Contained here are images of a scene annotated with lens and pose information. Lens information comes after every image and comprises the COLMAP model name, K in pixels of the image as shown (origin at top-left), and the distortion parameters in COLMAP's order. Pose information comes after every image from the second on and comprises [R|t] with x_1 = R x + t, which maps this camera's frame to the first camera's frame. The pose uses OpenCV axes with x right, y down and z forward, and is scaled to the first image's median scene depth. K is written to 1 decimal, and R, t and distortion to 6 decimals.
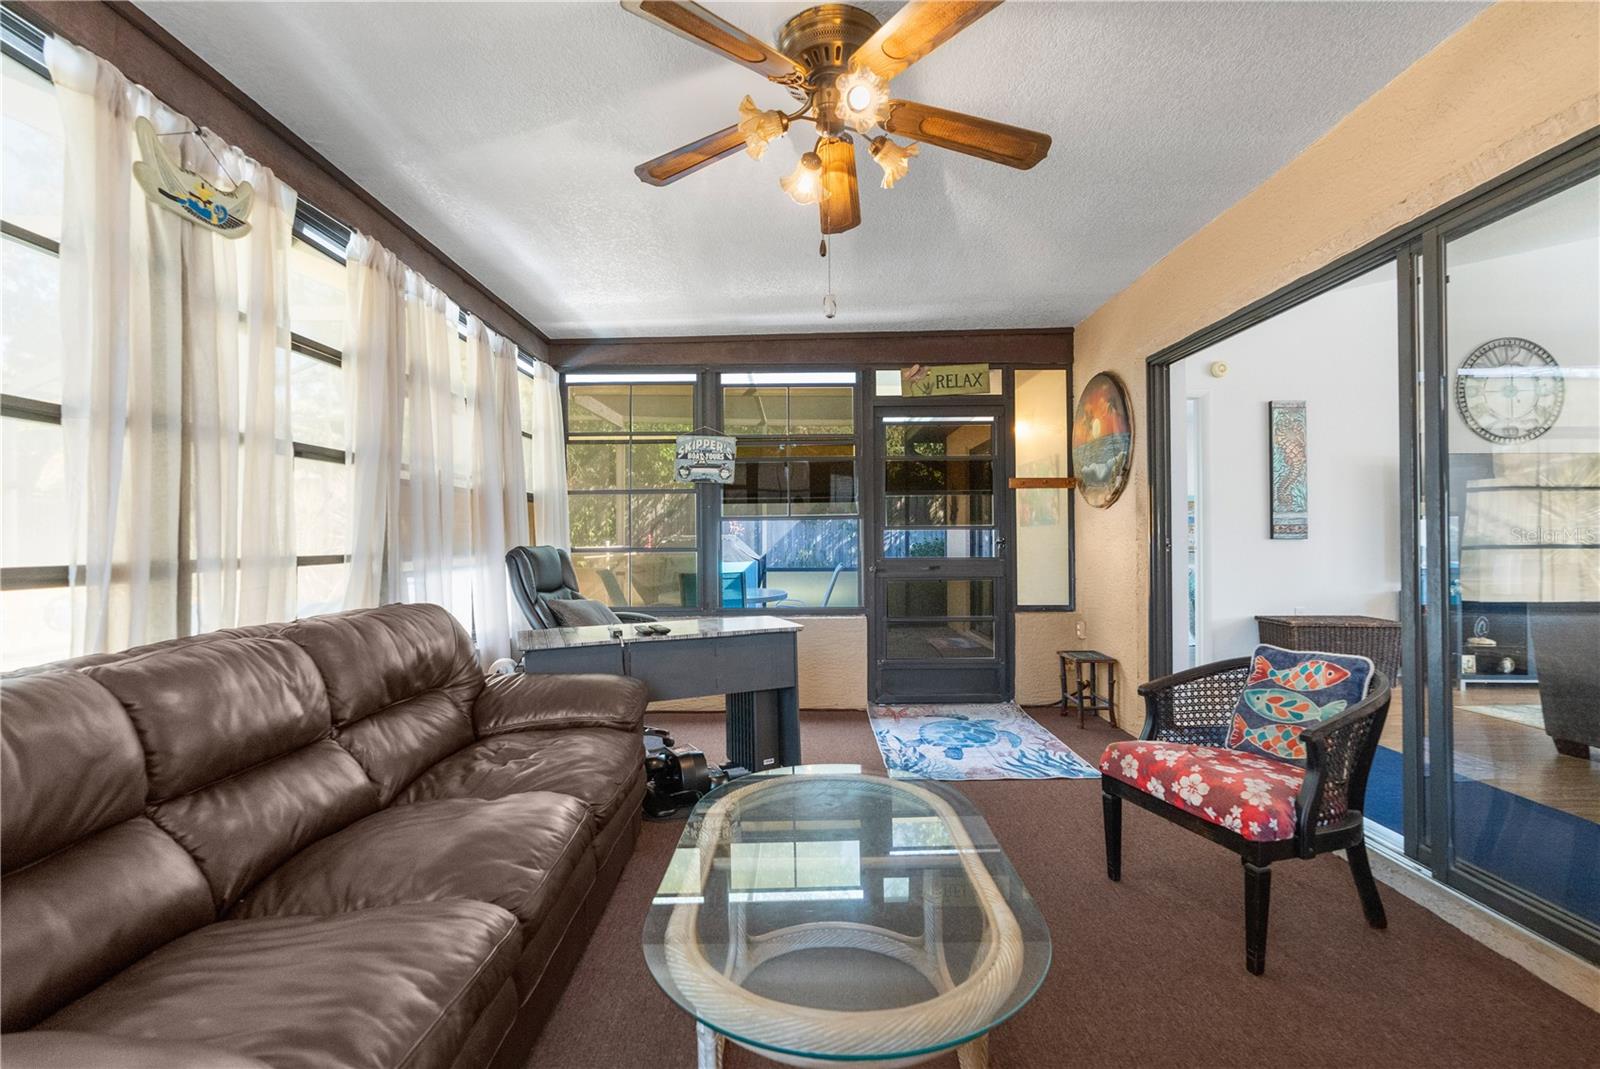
lens RADIAL K [[727.3, 0, 800.5], [0, 727.3, 542.0], [0, 0, 1]] dist [-0.014783, 0.004125]
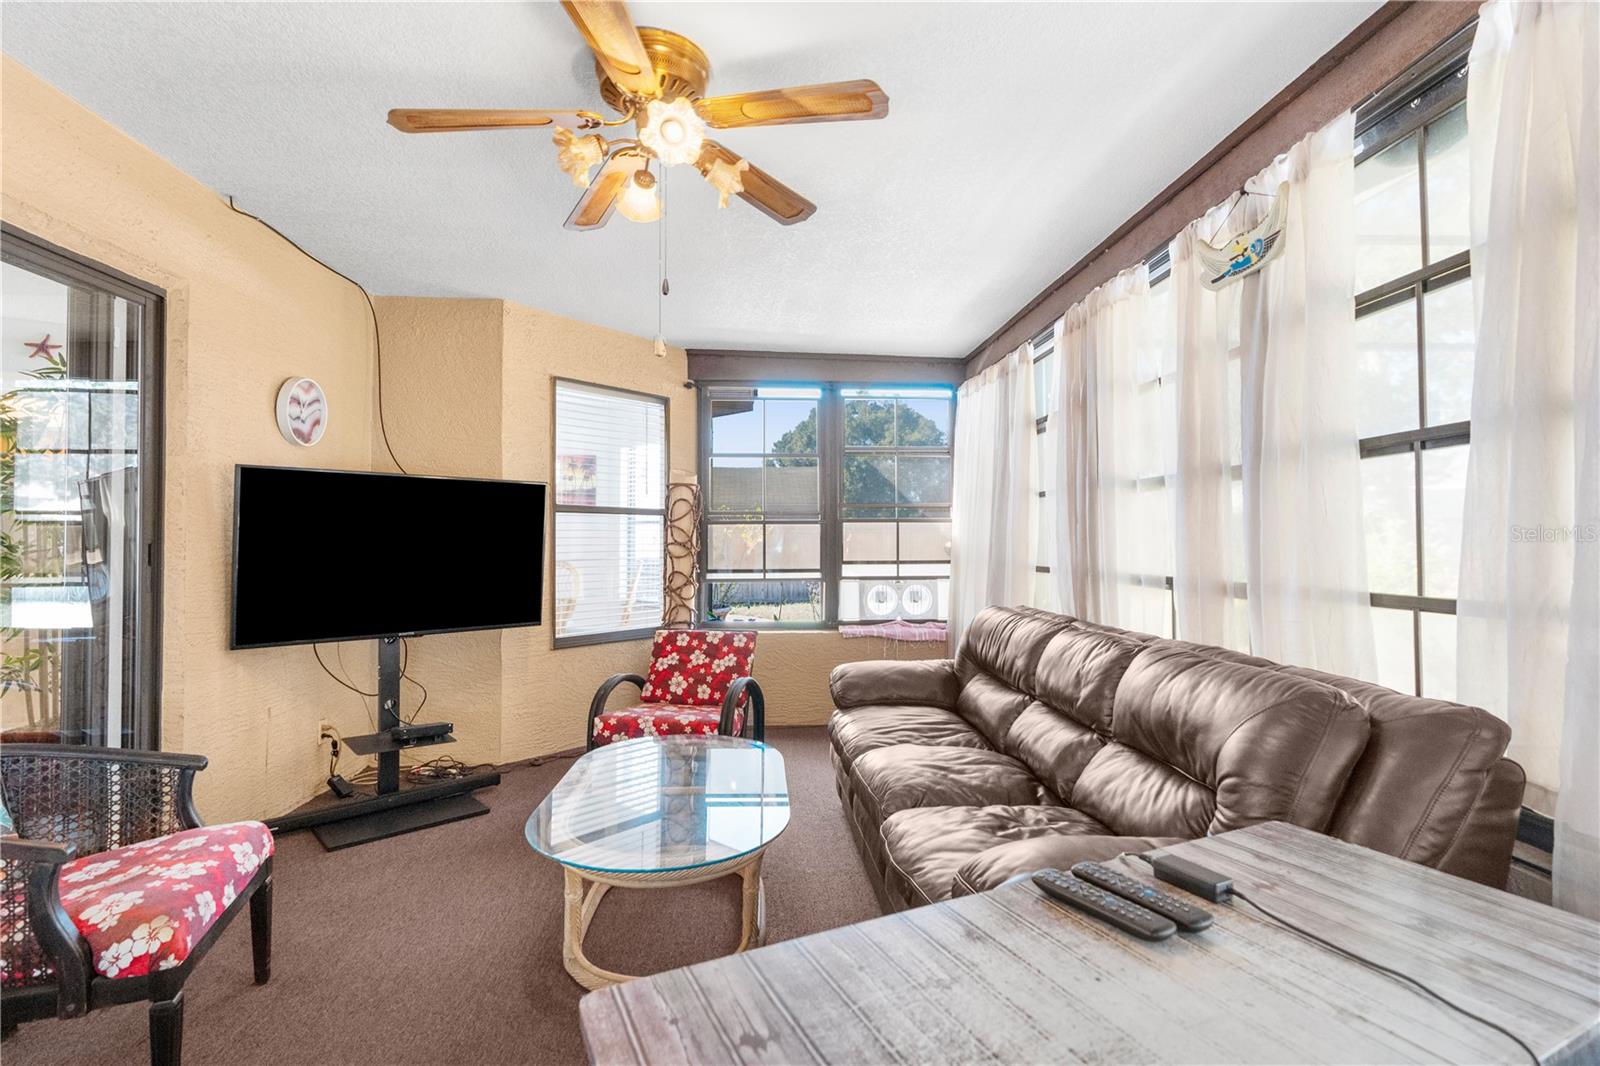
lens RADIAL K [[727.3, 0, 796.7], [0, 727.3, 535.4], [0, 0, 1]] dist [-0.014783, 0.004125]
pose [[-0.997700, 0.006265, -0.067492, -0.076445], [0.006223, 0.999980, 0.000839, -0.049964], [0.067496, 0.000417, -0.997719, 1.987394]]
